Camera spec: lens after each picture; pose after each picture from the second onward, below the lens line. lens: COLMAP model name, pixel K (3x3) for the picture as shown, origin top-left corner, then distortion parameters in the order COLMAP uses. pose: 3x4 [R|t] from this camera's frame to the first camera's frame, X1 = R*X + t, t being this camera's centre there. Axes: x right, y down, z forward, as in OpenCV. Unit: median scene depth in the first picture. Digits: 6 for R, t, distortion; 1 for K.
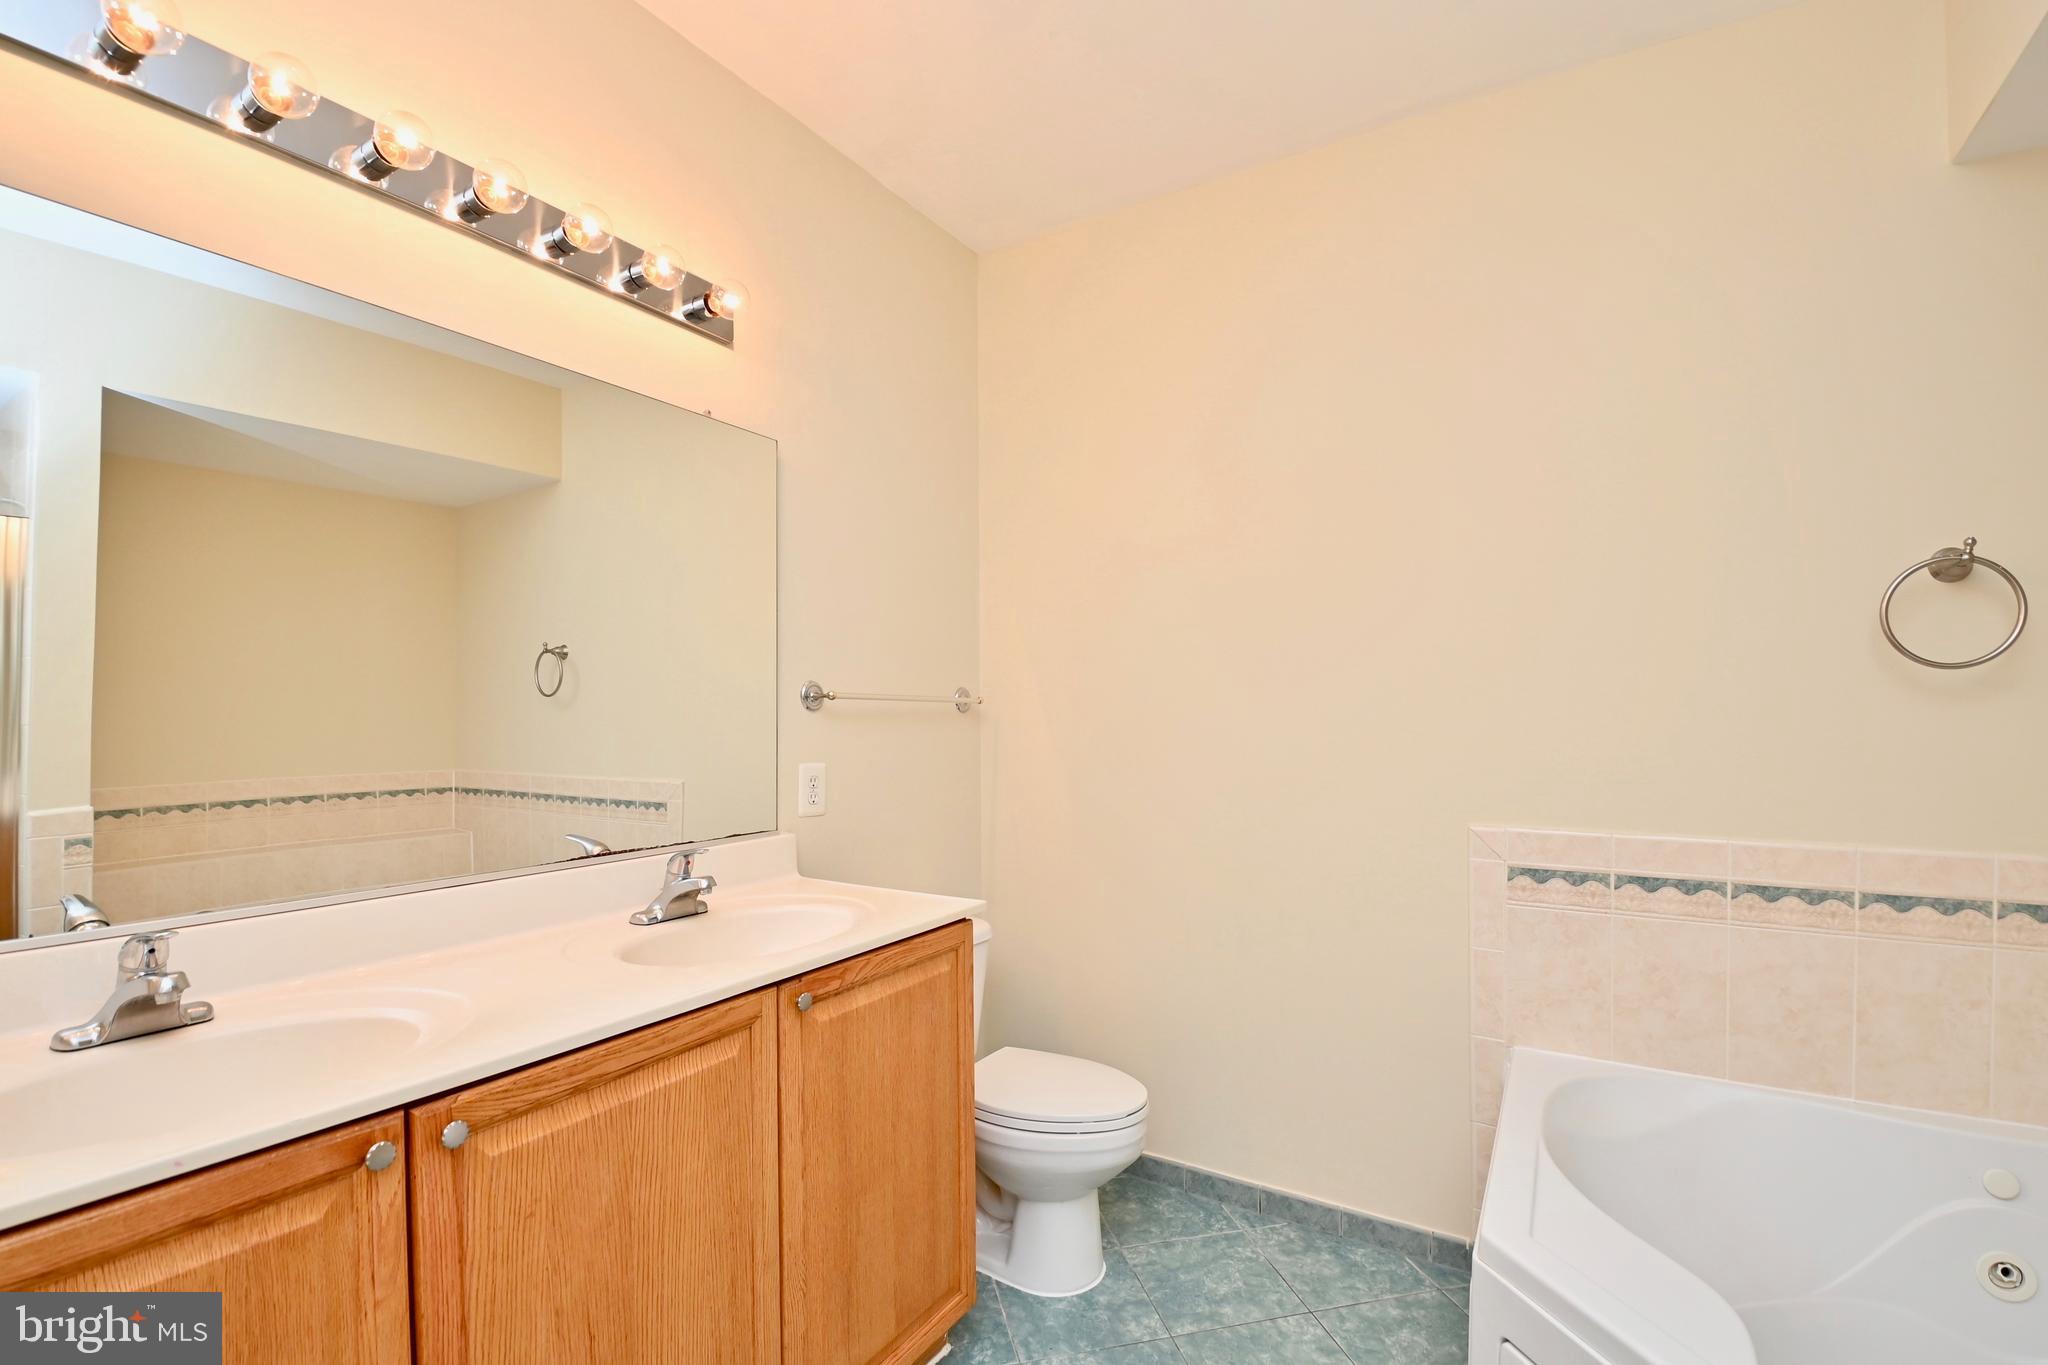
lens RADIAL K [[895.9, 0, 1039.7], [0, 895.9, 709.4], [0, 0, 1]] dist [0.010650, -0.018231]
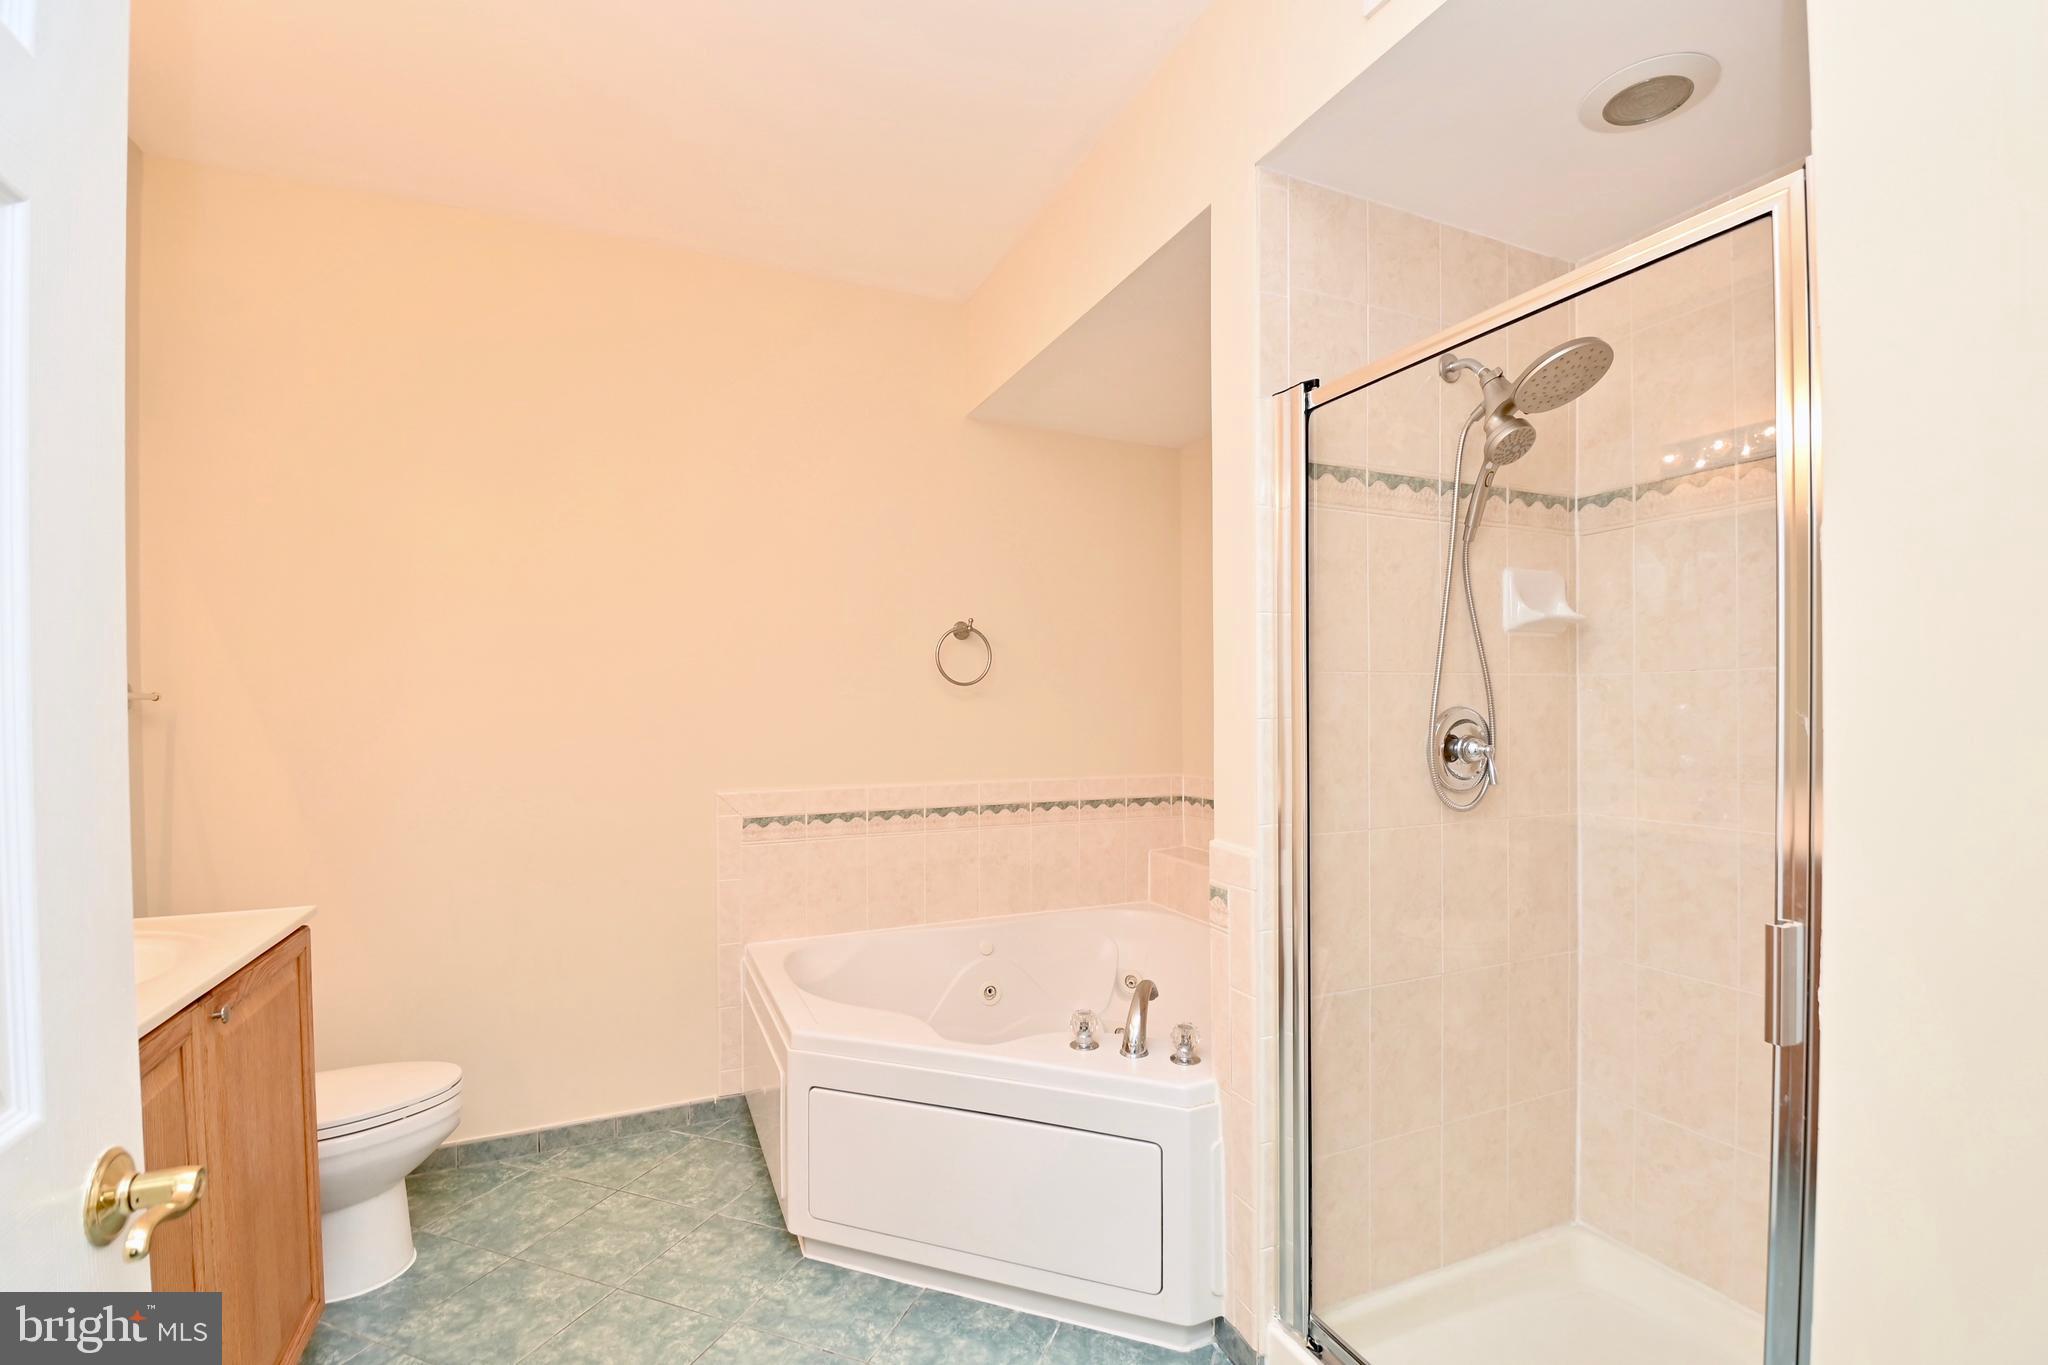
lens RADIAL K [[895.9, 0, 1023.3], [0, 895.9, 697.8], [0, 0, 1]] dist [0.010650, -0.018231]
pose [[0.577256, 0.004478, 0.816551, -0.393640], [0.000286, 0.999984, -0.005686, -0.006979], [-0.816563, 0.003516, 0.577245, -0.184082]]
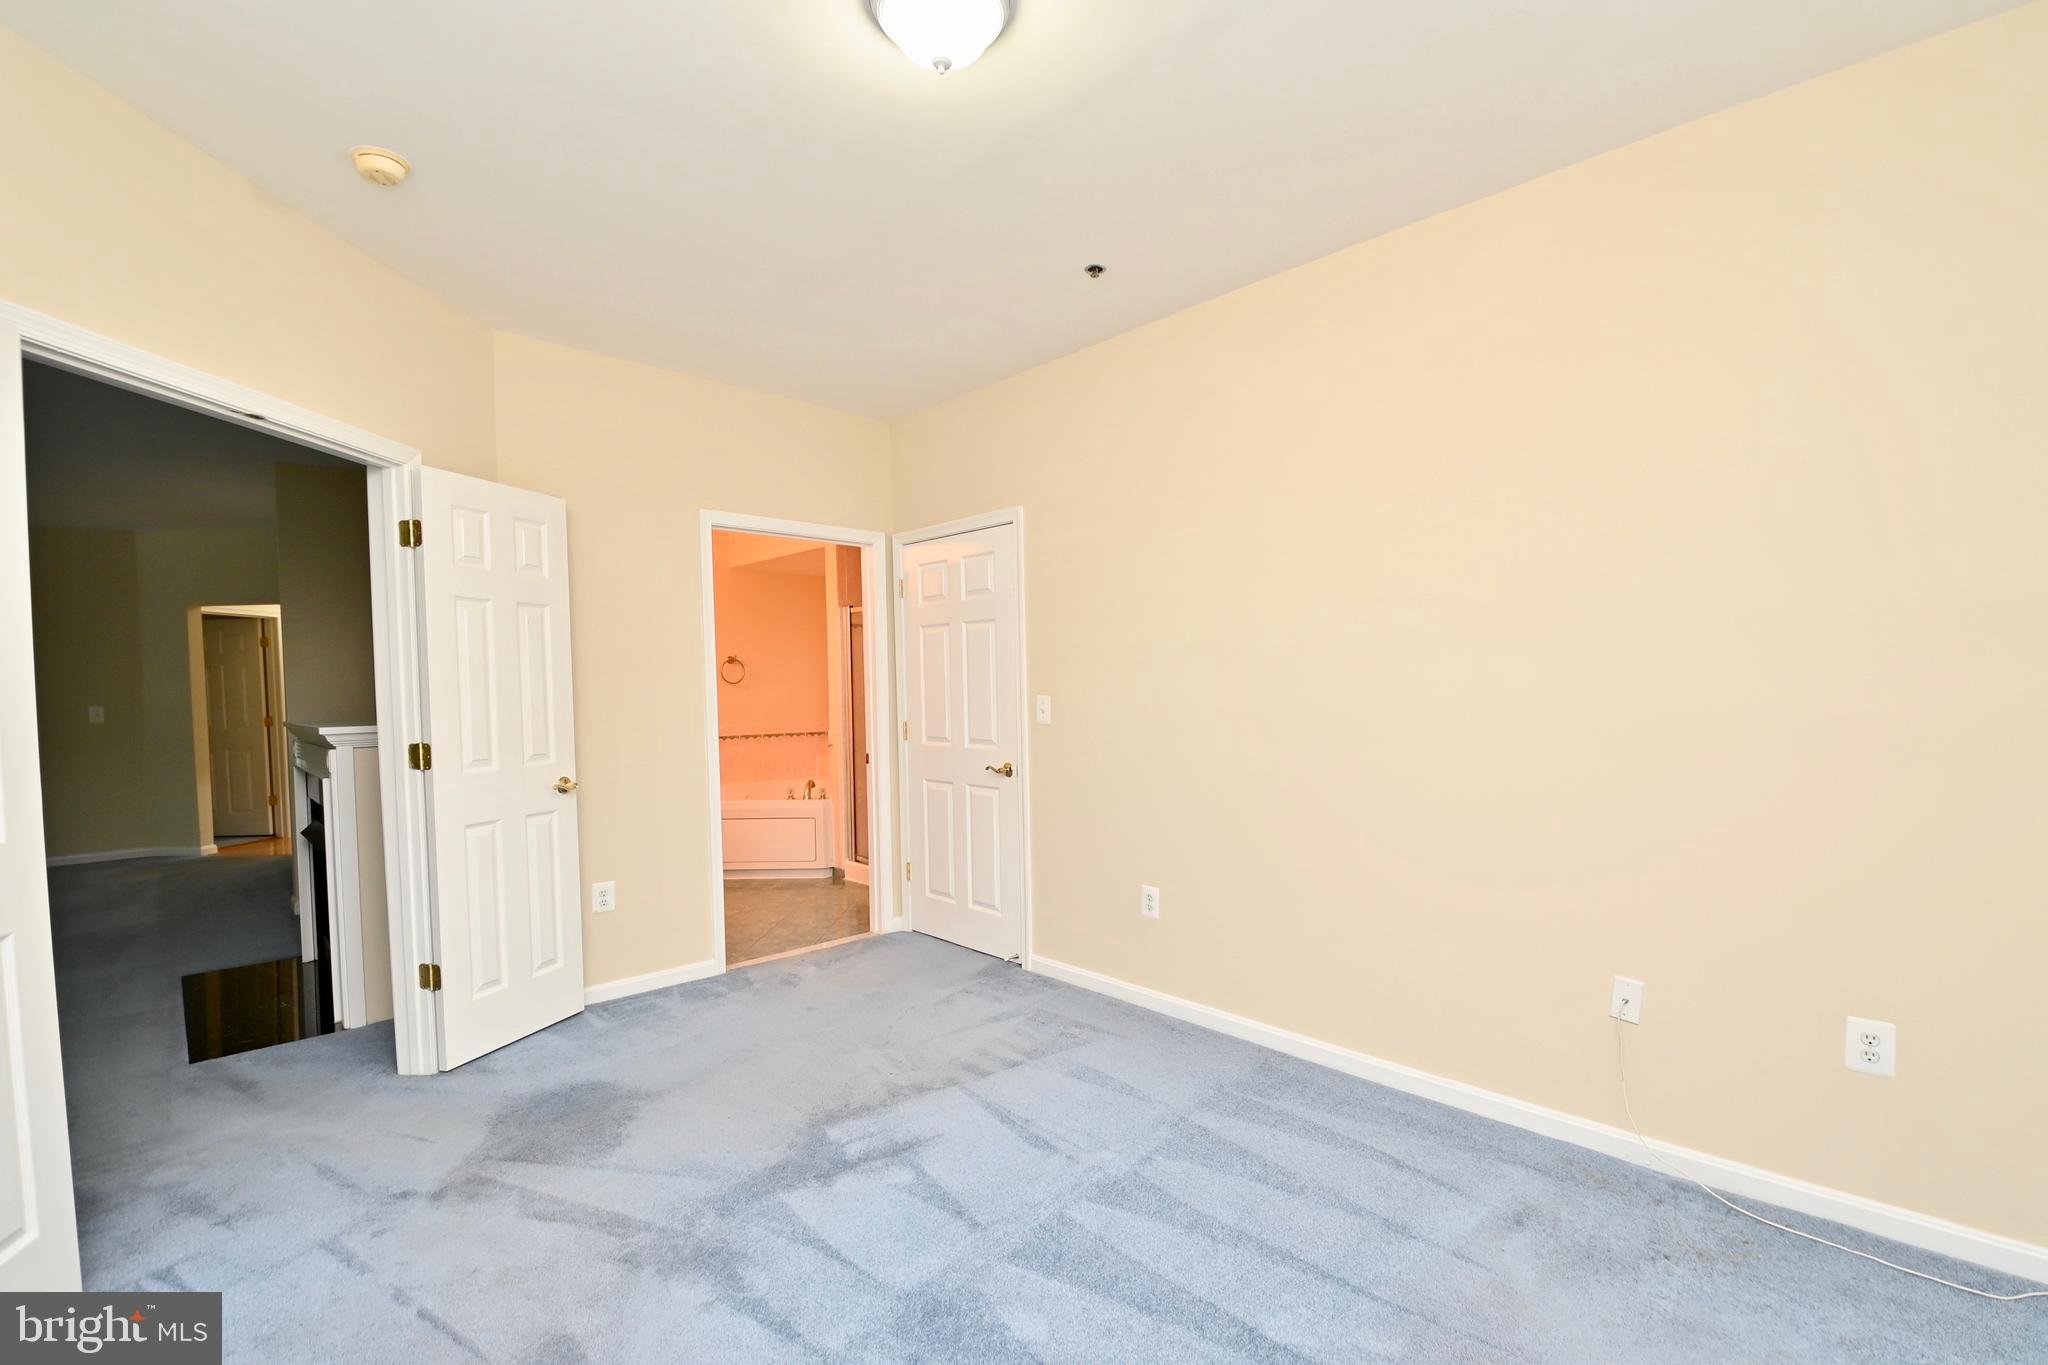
lens RADIAL K [[895.9, 0, 1015.1], [0, 895.9, 698.6], [0, 0, 1]] dist [0.010650, -0.018231]
pose [[0.272947, -0.011426, 0.961961, -2.407084], [0.010855, 0.999902, 0.008797, 0.002626], [-0.961968, 0.008041, 0.273044, -1.314463]]
